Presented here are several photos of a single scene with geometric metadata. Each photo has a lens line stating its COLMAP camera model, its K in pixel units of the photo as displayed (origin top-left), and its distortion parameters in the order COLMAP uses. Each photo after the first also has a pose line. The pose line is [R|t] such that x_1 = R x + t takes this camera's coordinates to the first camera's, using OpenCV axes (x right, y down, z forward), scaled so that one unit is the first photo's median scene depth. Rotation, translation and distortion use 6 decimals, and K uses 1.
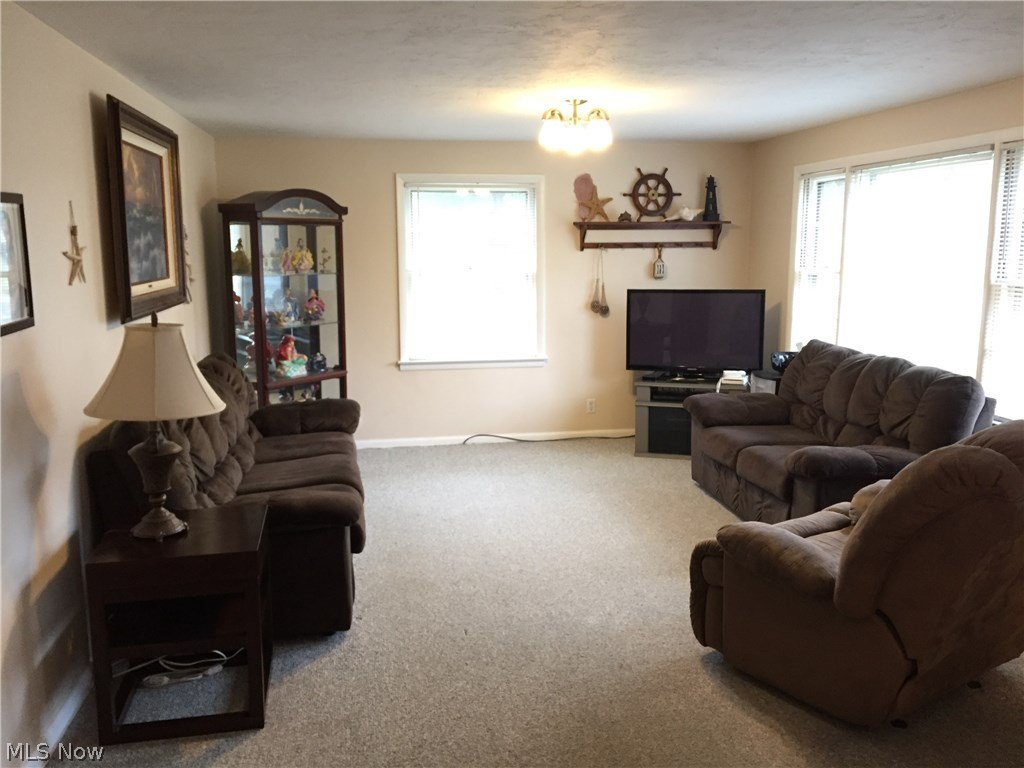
lens RADIAL K [[863.5, 0, 512.0], [0, 863.5, 384.0], [0, 0, 1]] dist [0.070608, -0.077920]
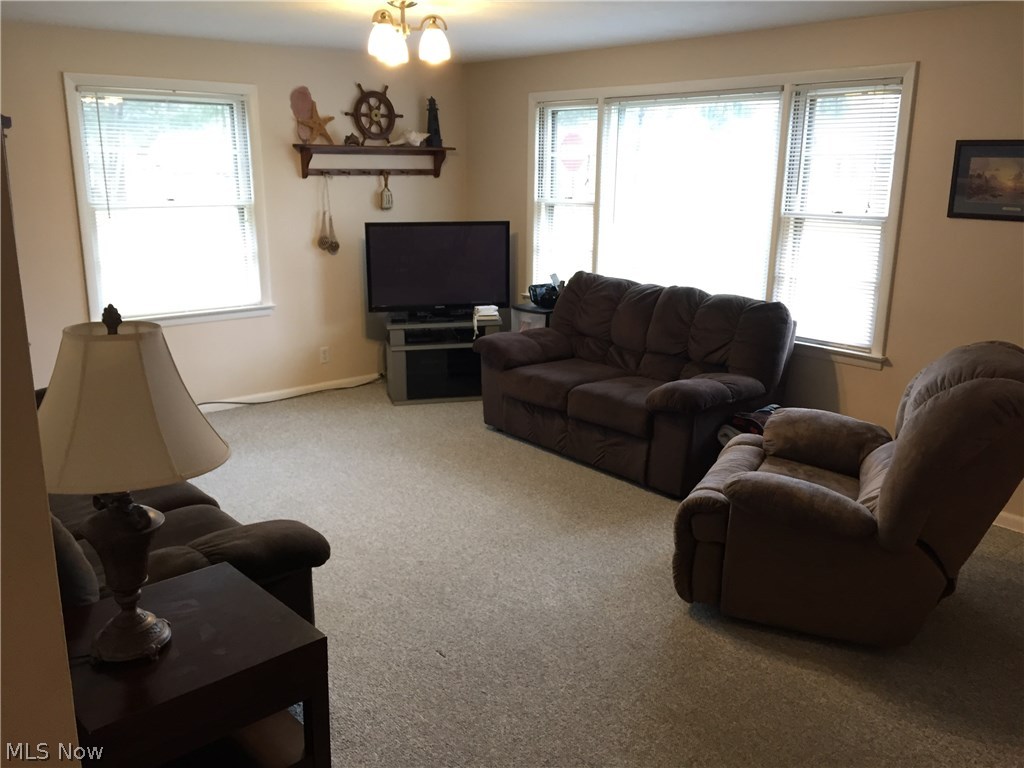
lens RADIAL K [[863.5, 0, 512.0], [0, 863.5, 384.0], [0, 0, 1]] dist [0.070608, -0.077920]
pose [[0.859629, -0.116818, 0.497385, -0.200164], [0.070541, 0.991324, 0.110911, -0.032003], [-0.506026, -0.060257, 0.860411, 0.135549]]
